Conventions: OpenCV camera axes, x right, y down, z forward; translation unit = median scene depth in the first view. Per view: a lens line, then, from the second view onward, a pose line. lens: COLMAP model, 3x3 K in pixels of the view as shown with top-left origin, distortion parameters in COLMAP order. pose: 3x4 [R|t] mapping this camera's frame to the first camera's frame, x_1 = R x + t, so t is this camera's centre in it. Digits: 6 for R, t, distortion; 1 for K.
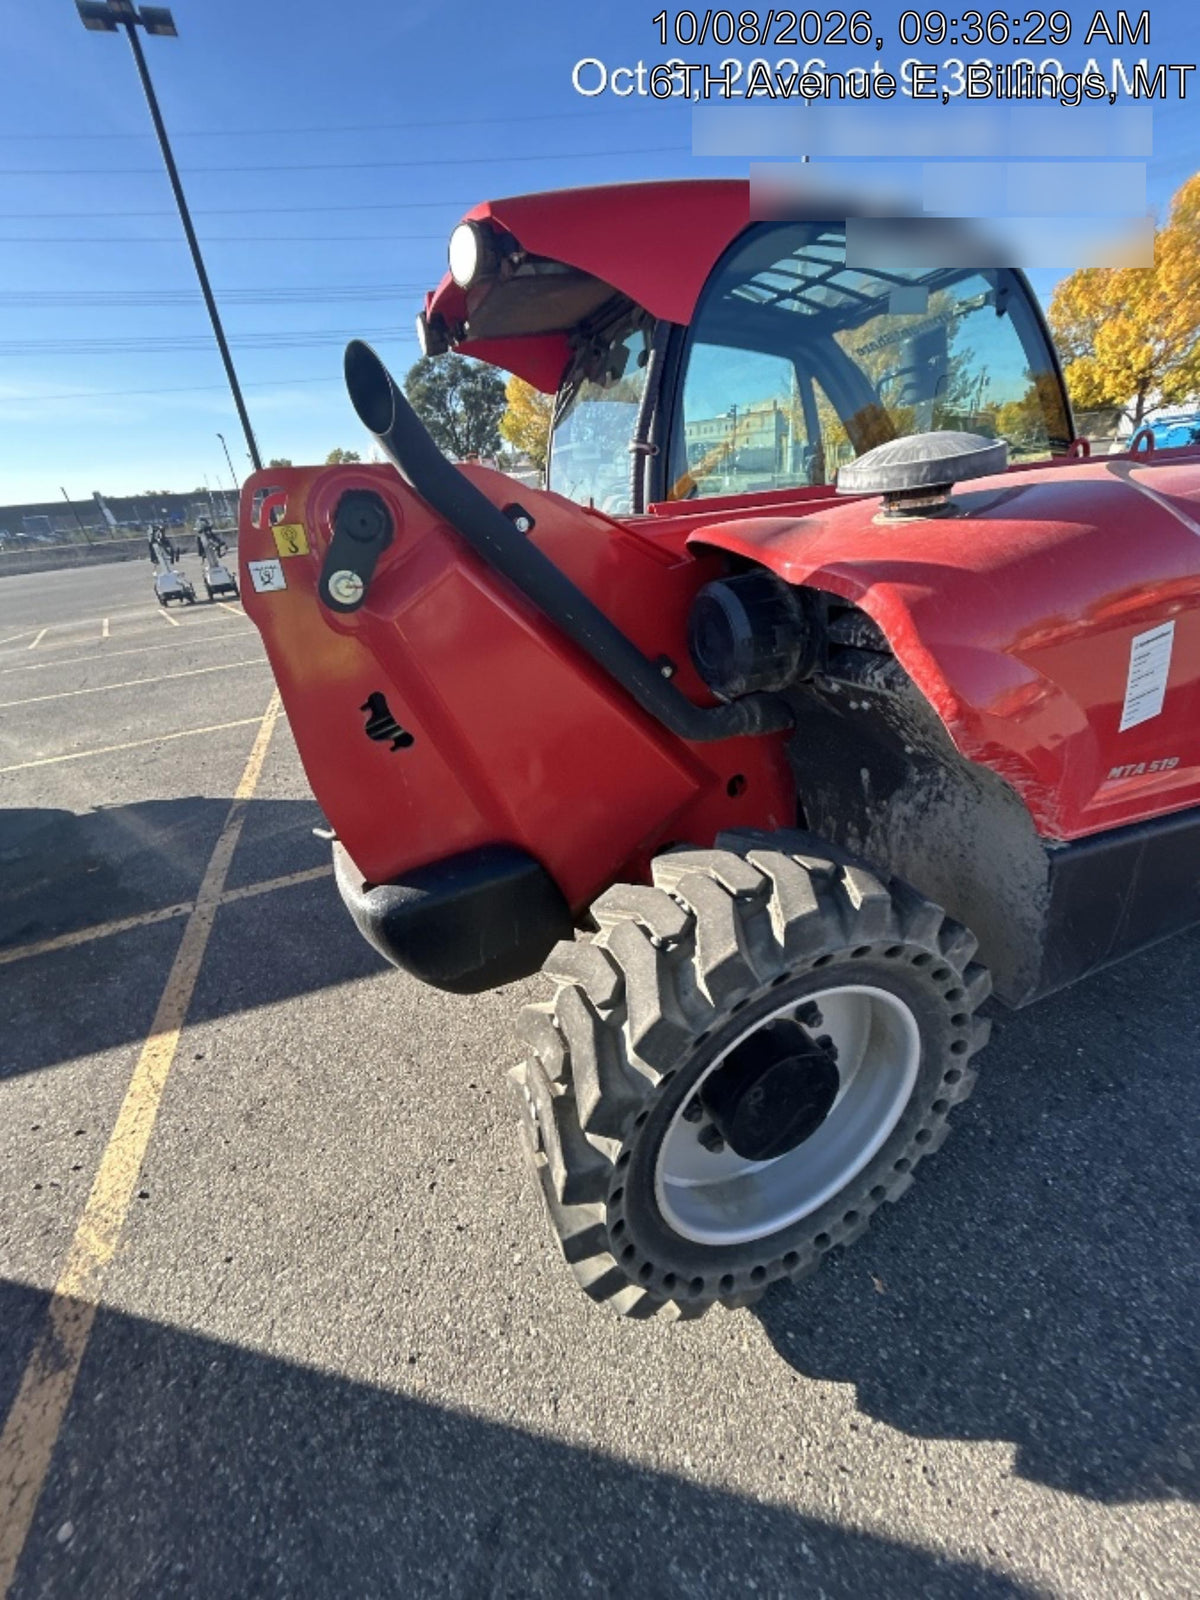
lens RADIAL K [[641.2, 0, 598.5], [0, 641.2, 798.8], [0, 0, 1]] dist [-0.001641, -0.000570]
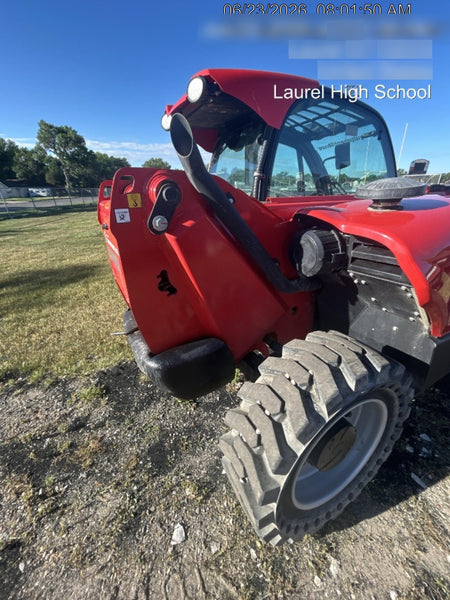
lens RADIAL K [[240.4, 0, 224.7], [0, 240.4, 298.9], [0, 0, 1]] dist [-0.001641, -0.000570]
pose [[0.990968, 0.019224, 0.132714, -0.244280], [-0.014642, 0.999266, -0.035410, -0.037733], [-0.133297, 0.033147, 0.990522, 0.136813]]
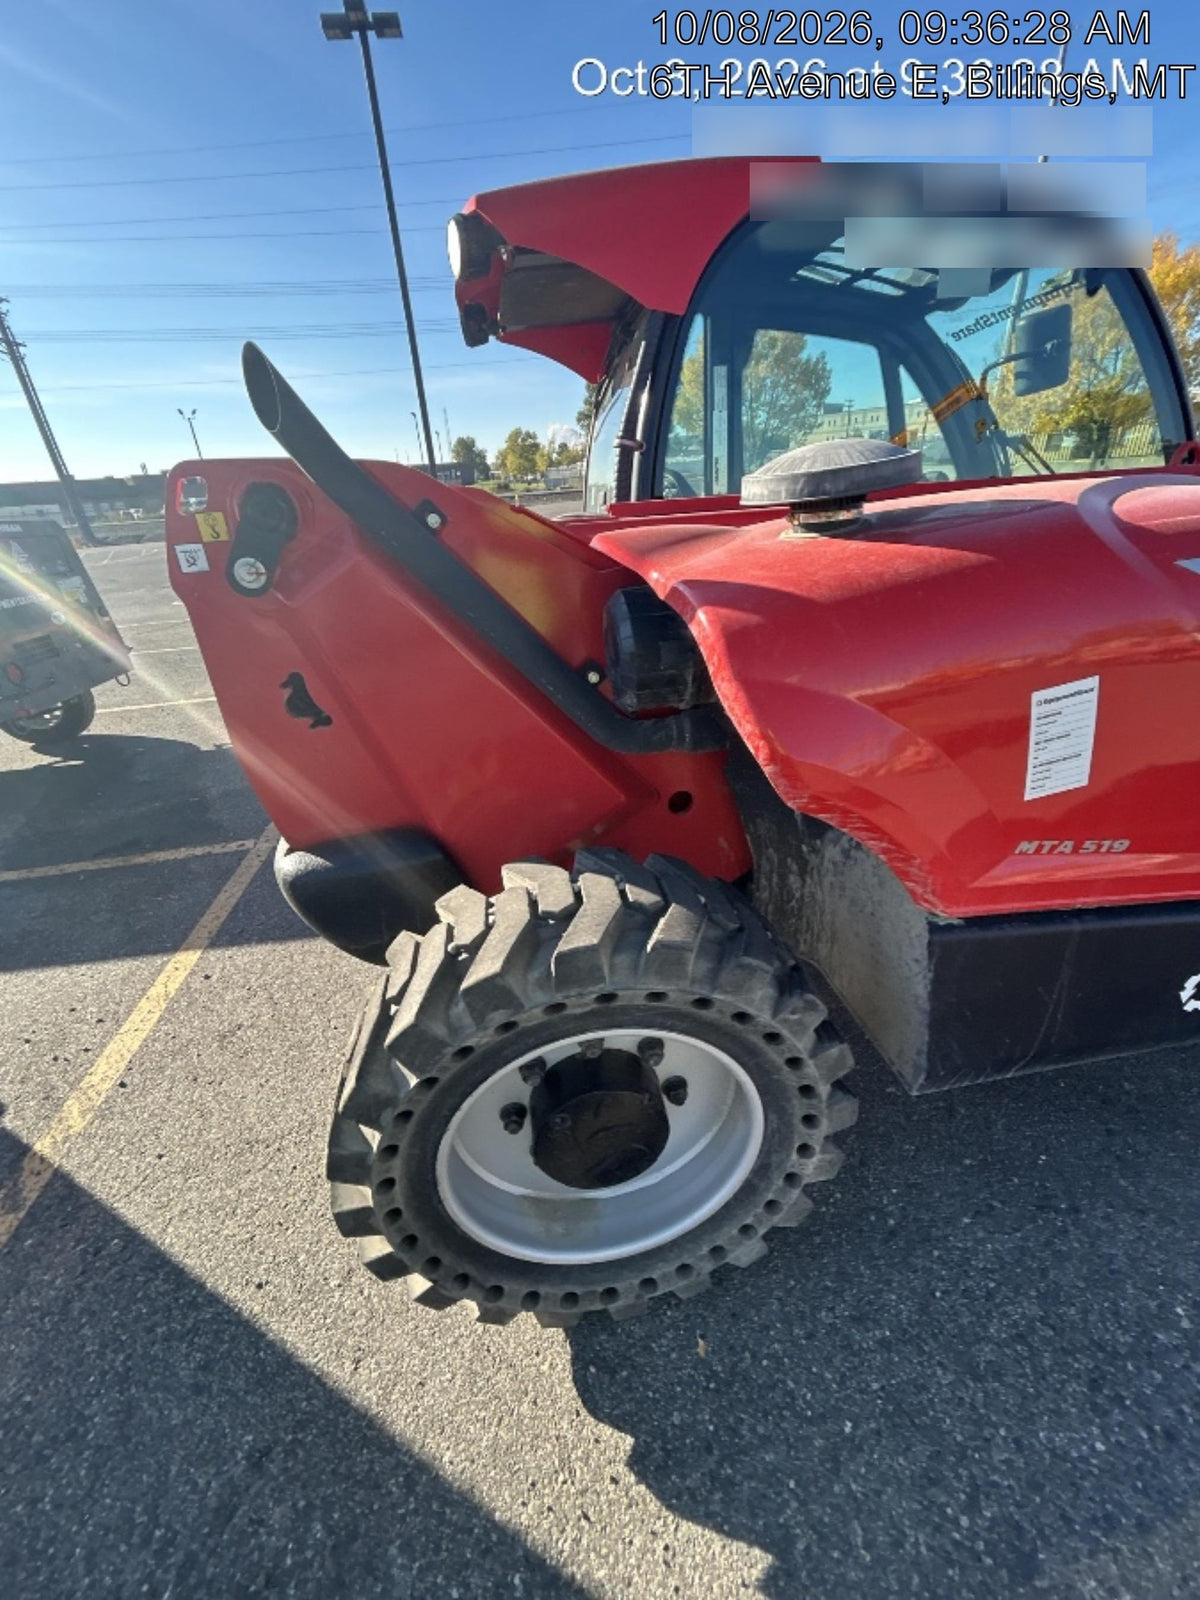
lens RADIAL K [[641.2, 0, 600.5], [0, 641.2, 797.9], [0, 0, 1]] dist [-0.001641, -0.000570]
pose [[0.971846, 0.130616, -0.196100, 0.383552], [-0.126759, 0.991412, 0.032149, -0.056978], [0.198615, -0.006387, 0.980057, 0.052034]]
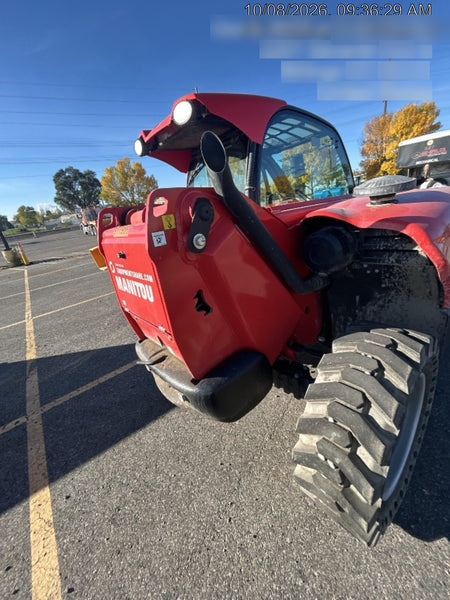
lens RADIAL K [[240.4, 0, 223.9], [0, 240.4, 300.0], [0, 0, 1]] dist [-0.001641, -0.000570]
pose [[0.948959, -0.141439, 0.281907, -0.500128], [0.171795, 0.981379, -0.085917, -0.047339], [-0.264505, 0.129962, 0.955587, 0.204848]]
